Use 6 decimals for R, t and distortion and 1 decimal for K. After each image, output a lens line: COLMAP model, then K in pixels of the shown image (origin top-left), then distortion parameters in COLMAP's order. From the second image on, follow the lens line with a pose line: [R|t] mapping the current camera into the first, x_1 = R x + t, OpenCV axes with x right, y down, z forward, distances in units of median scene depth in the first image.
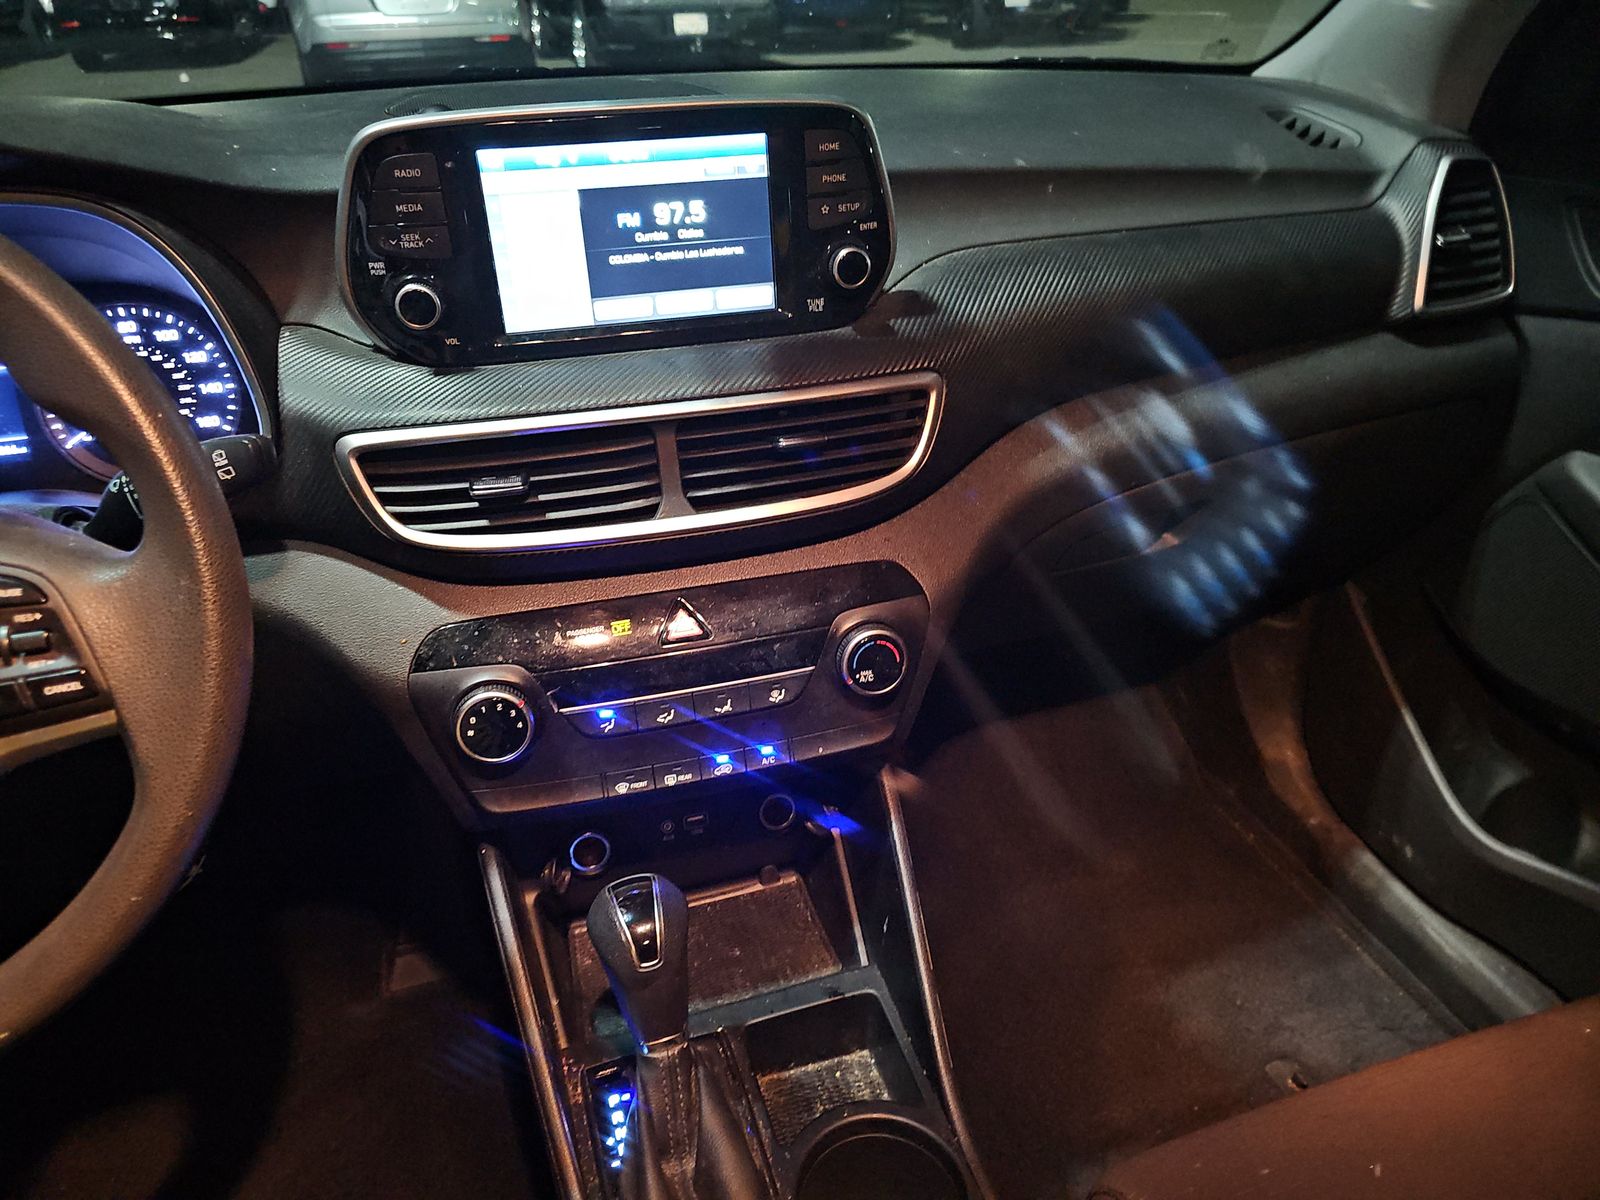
lens RADIAL K [[1055.6, 0, 775.8], [0, 1055.6, 606.2], [0, 0, 1]] dist [0.032261, -0.028305]
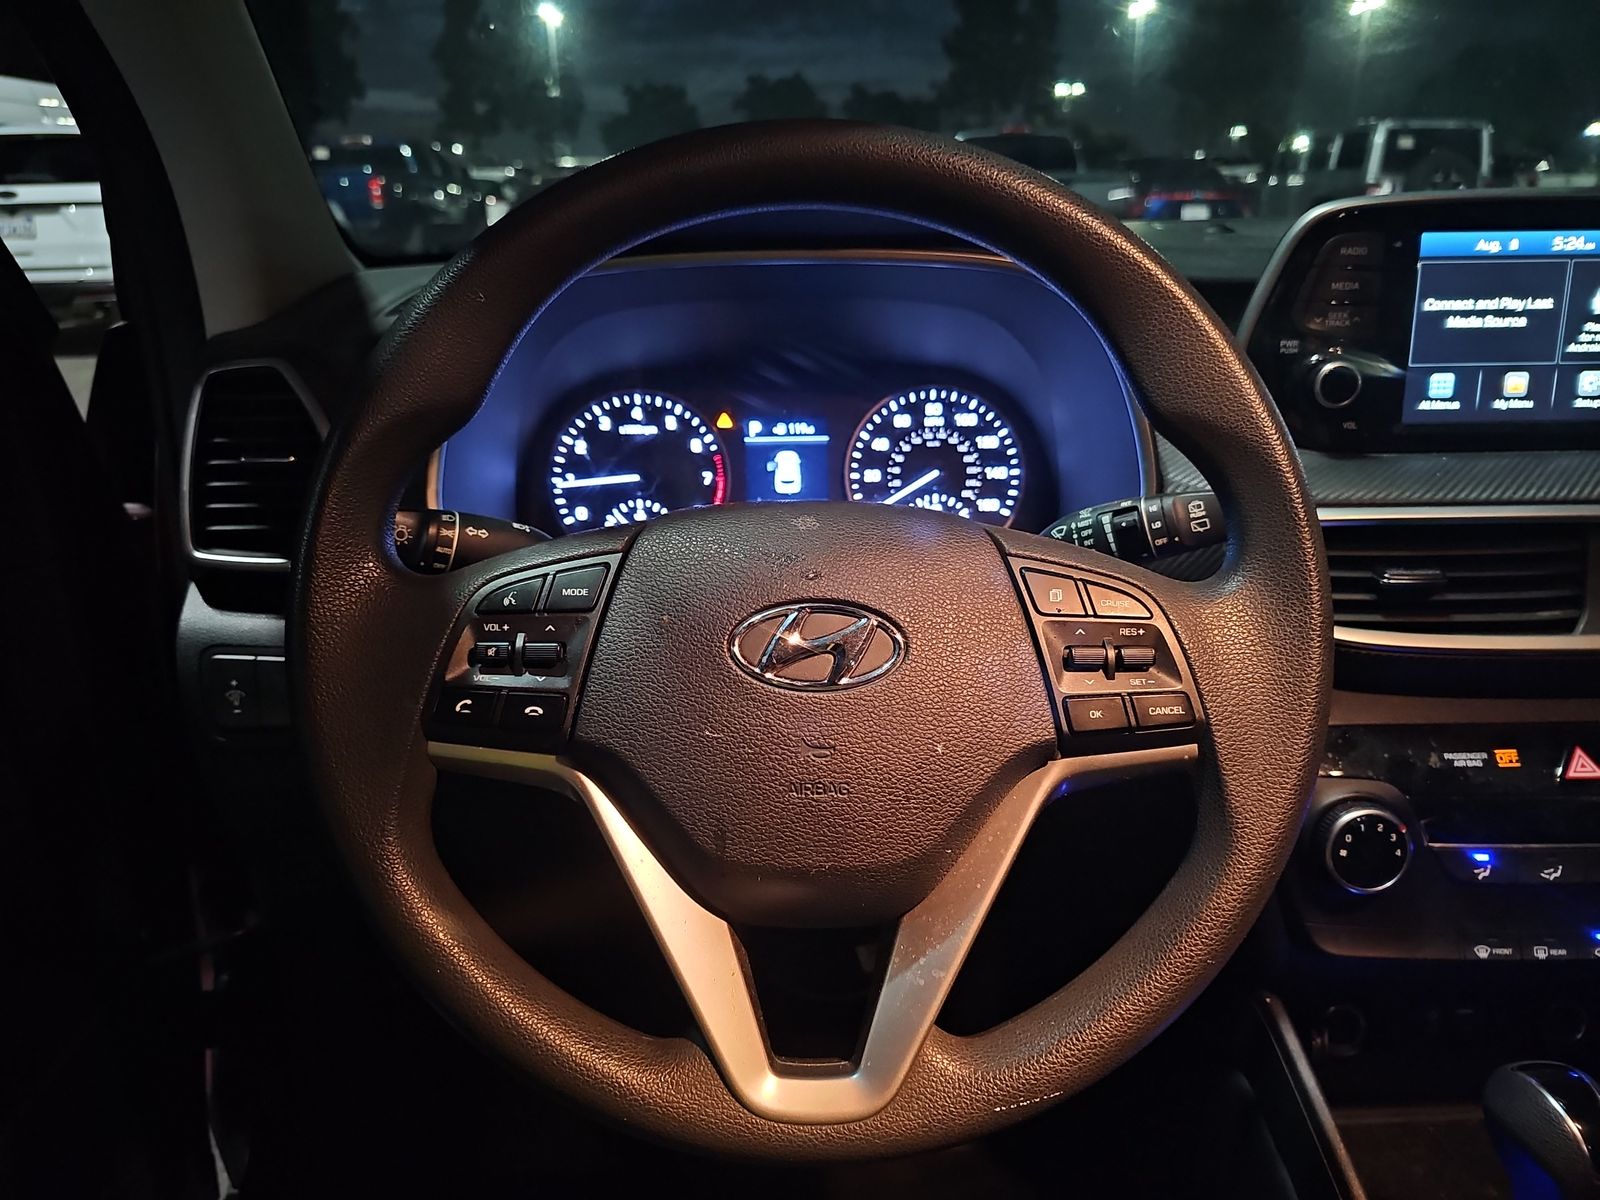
lens RADIAL K [[1072.0, 0, 800.0], [0, 1072.0, 600.0], [0, 0, 1]] dist [-0.006790, -0.004501]
pose [[0.961683, 0.093956, -0.257562, -0.444755], [-0.139684, 0.976282, -0.165414, 0.108444], [0.235911, 0.195053, 0.951998, 0.012918]]
